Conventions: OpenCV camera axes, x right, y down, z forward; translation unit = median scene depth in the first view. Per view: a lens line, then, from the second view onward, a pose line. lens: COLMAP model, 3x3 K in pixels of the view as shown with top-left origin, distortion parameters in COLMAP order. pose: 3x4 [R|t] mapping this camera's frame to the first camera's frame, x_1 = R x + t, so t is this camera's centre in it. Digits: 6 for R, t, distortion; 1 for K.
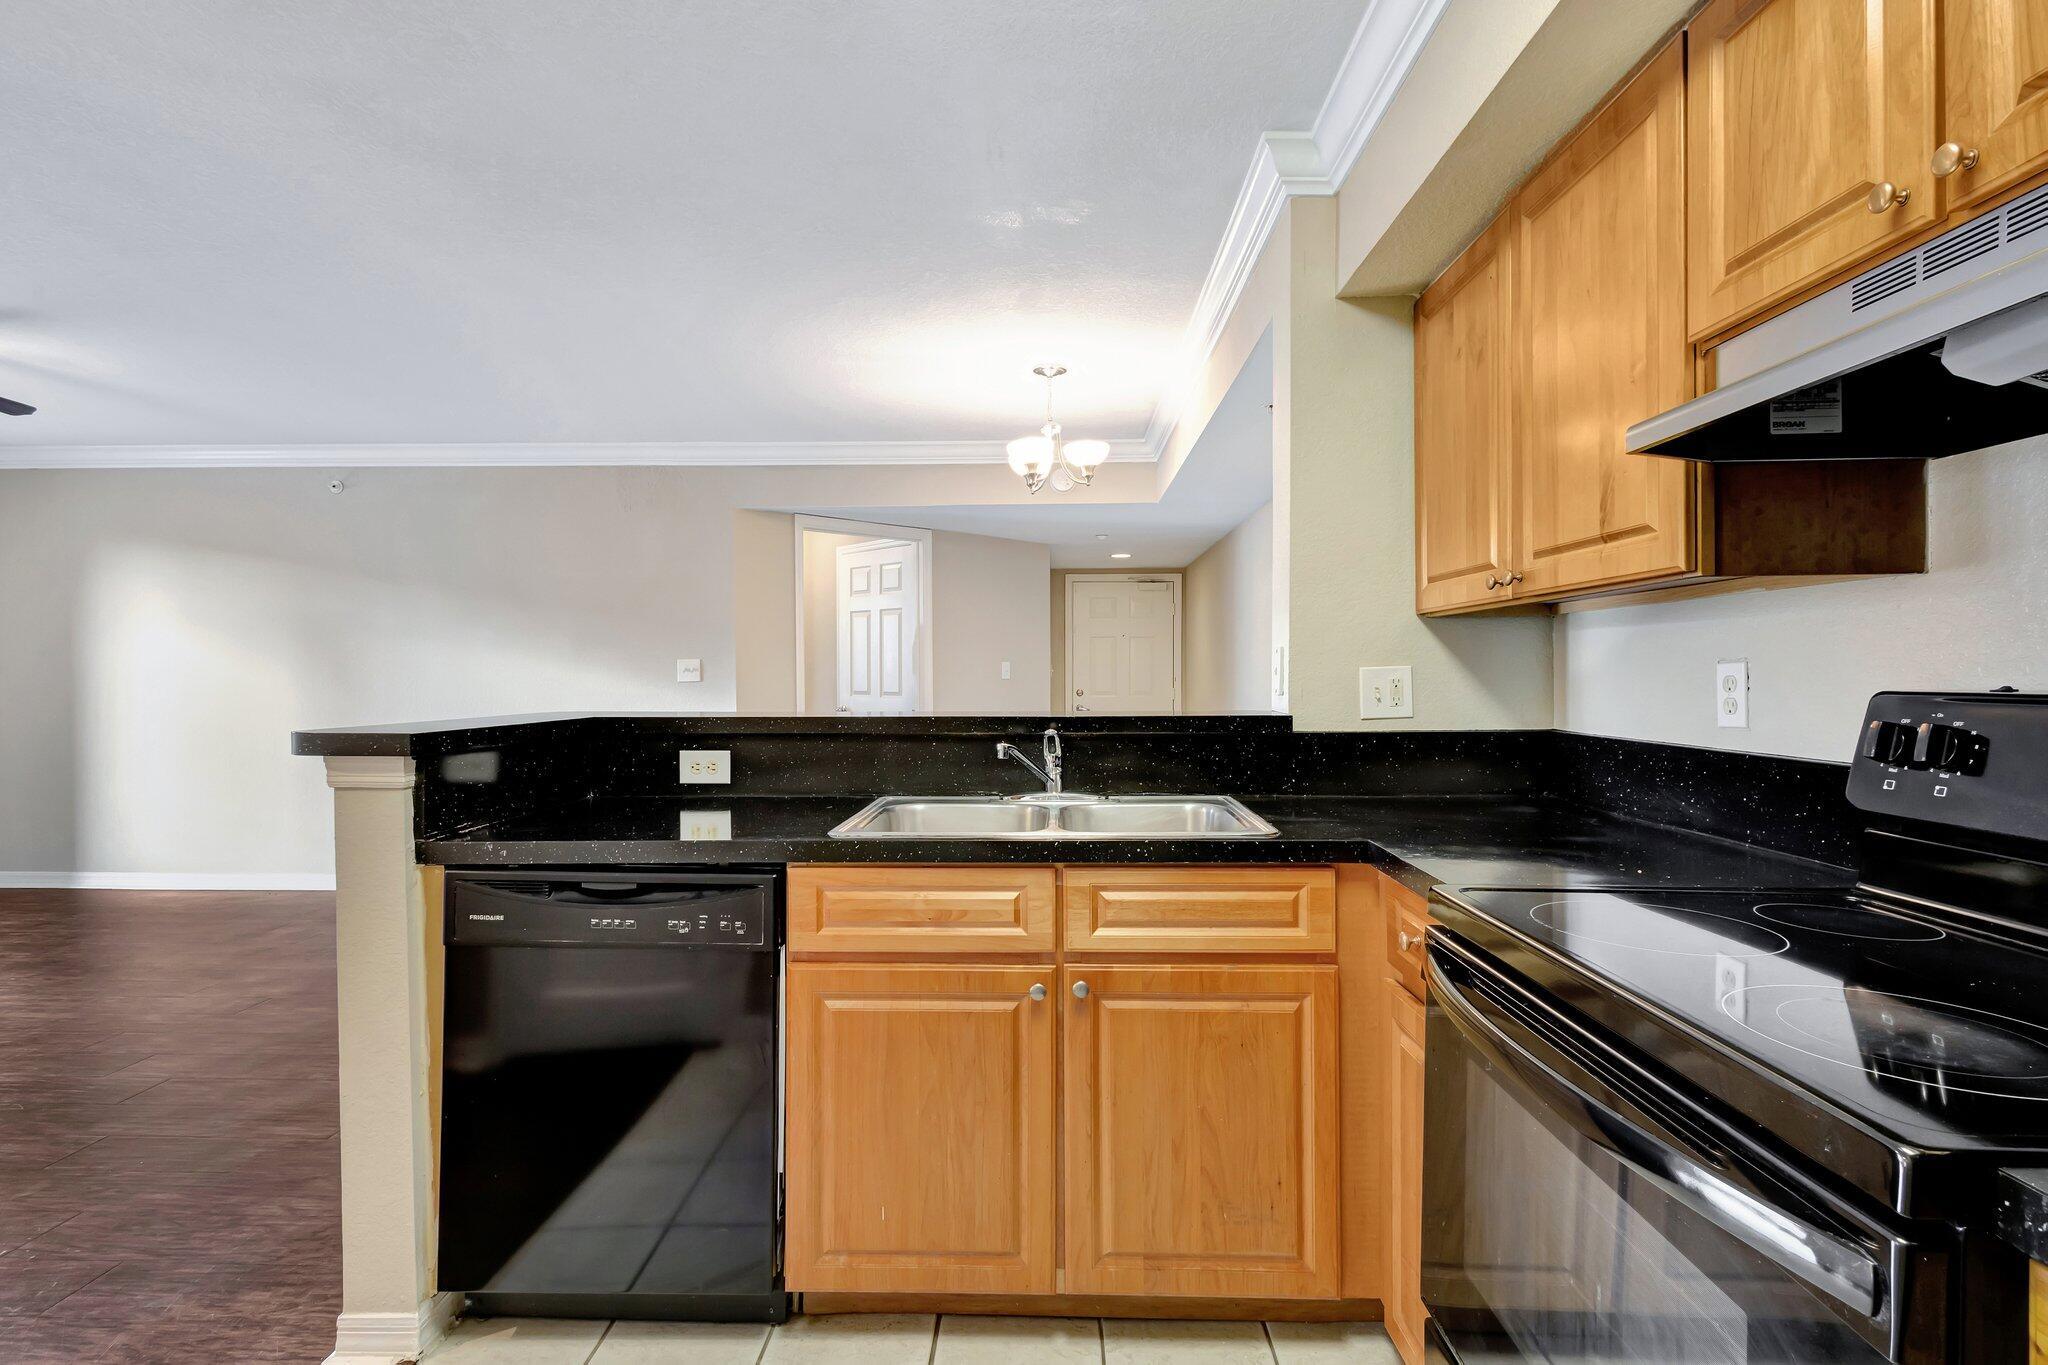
lens RADIAL K [[950.0, 0, 1020.1], [0, 950.0, 677.8], [0, 0, 1]] dist [-0.000679, -0.016912]
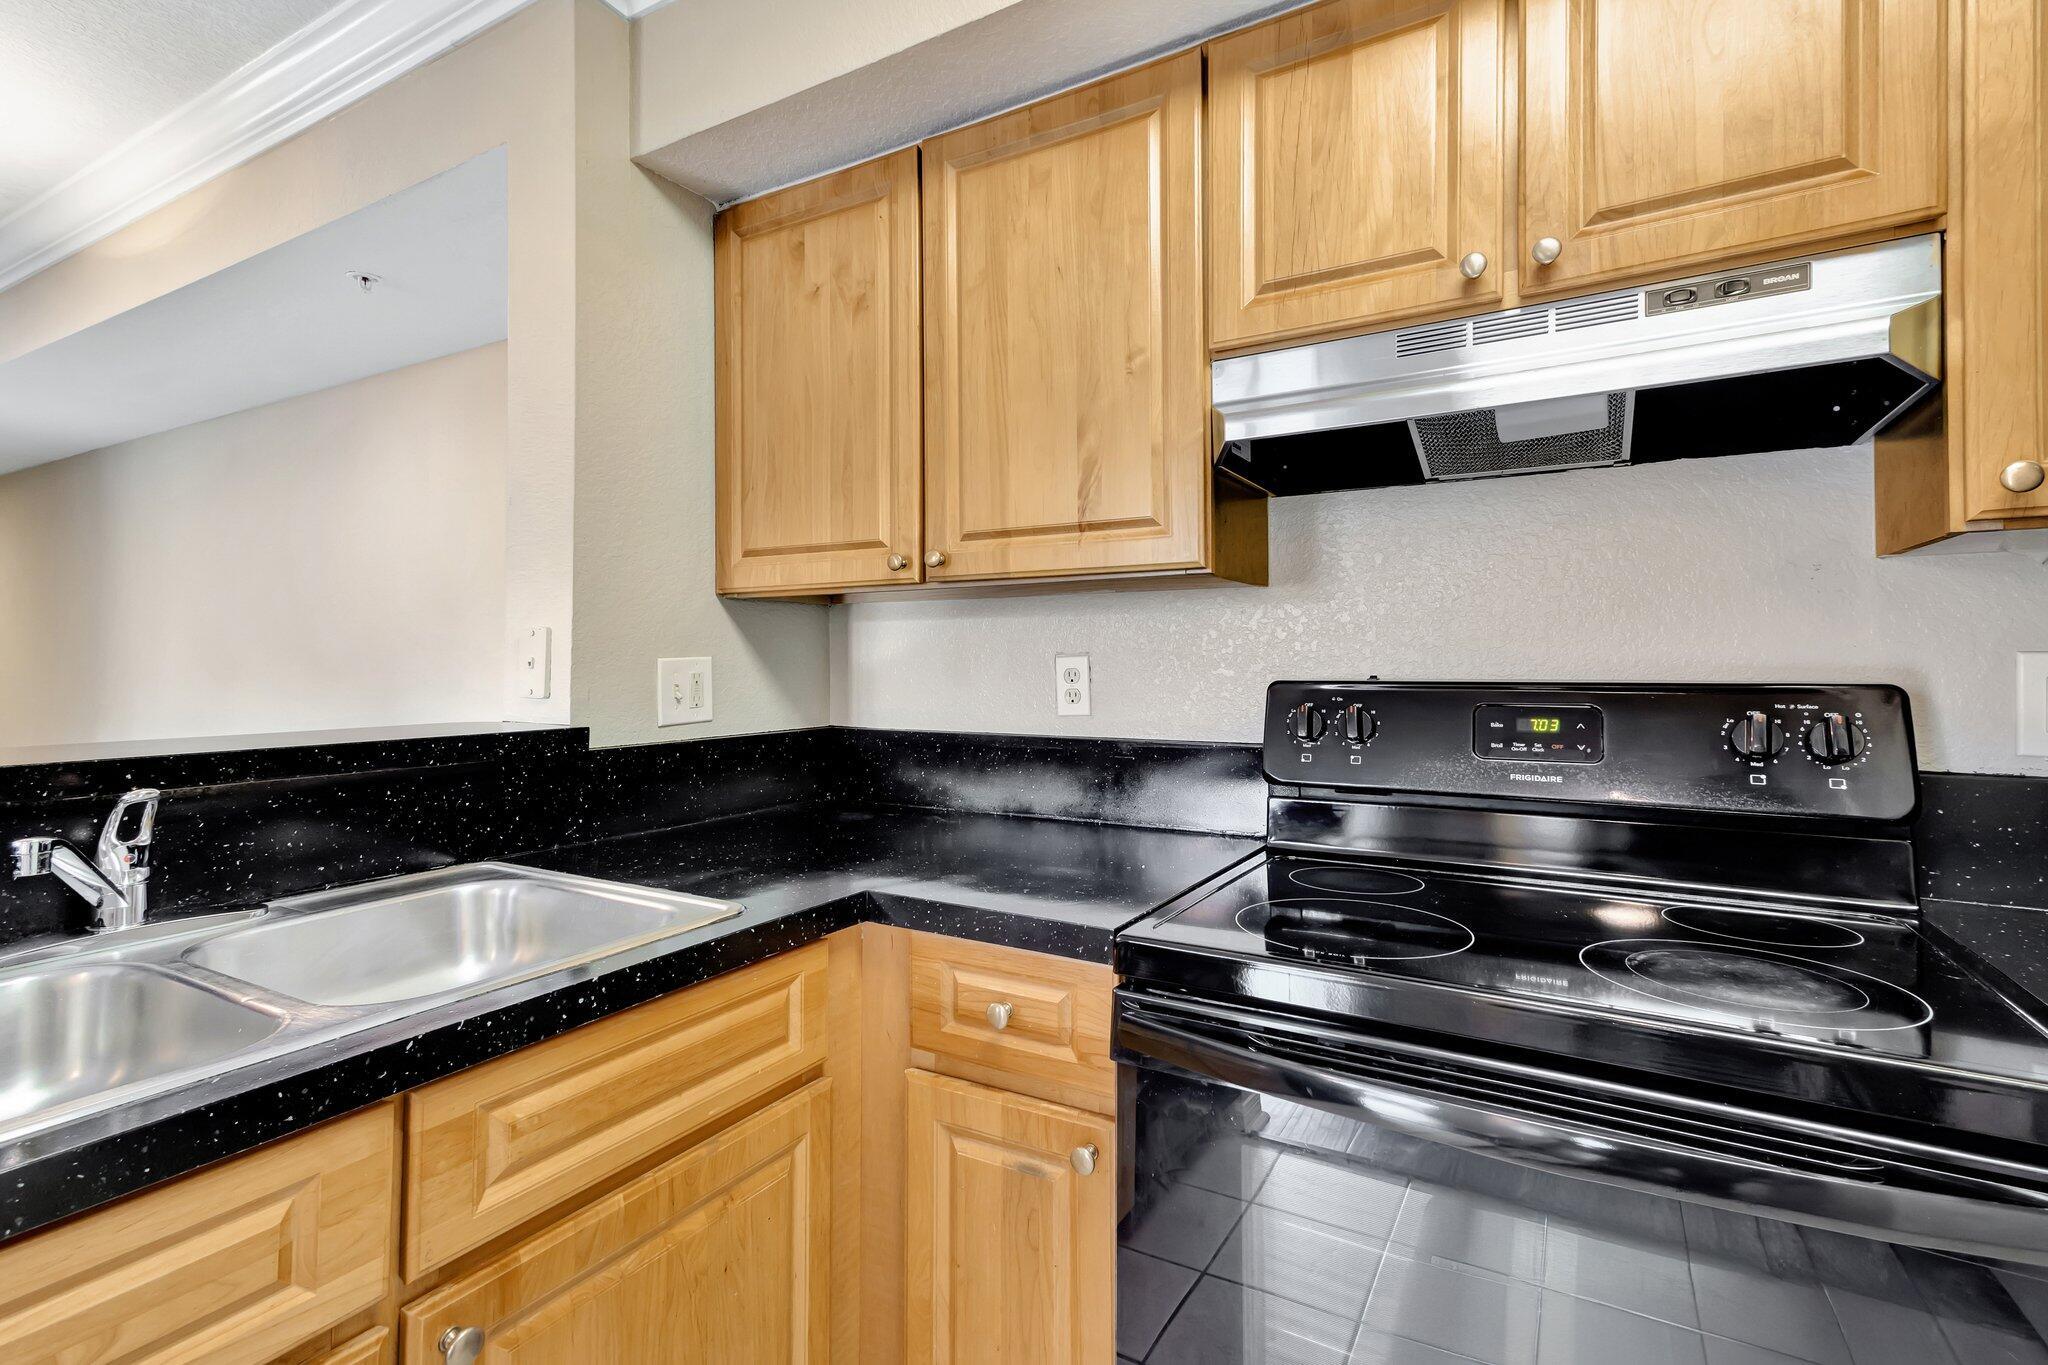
lens RADIAL K [[927.6, 0, 1026.1], [0, 927.6, 643.3], [0, 0, 1]] dist [0.017023, 0.000686]
pose [[0.474688, 0.022712, 0.879861, -0.216029], [0.004274, 0.999596, -0.028109, -0.001253], [-0.880144, 0.017104, 0.474399, 0.530451]]
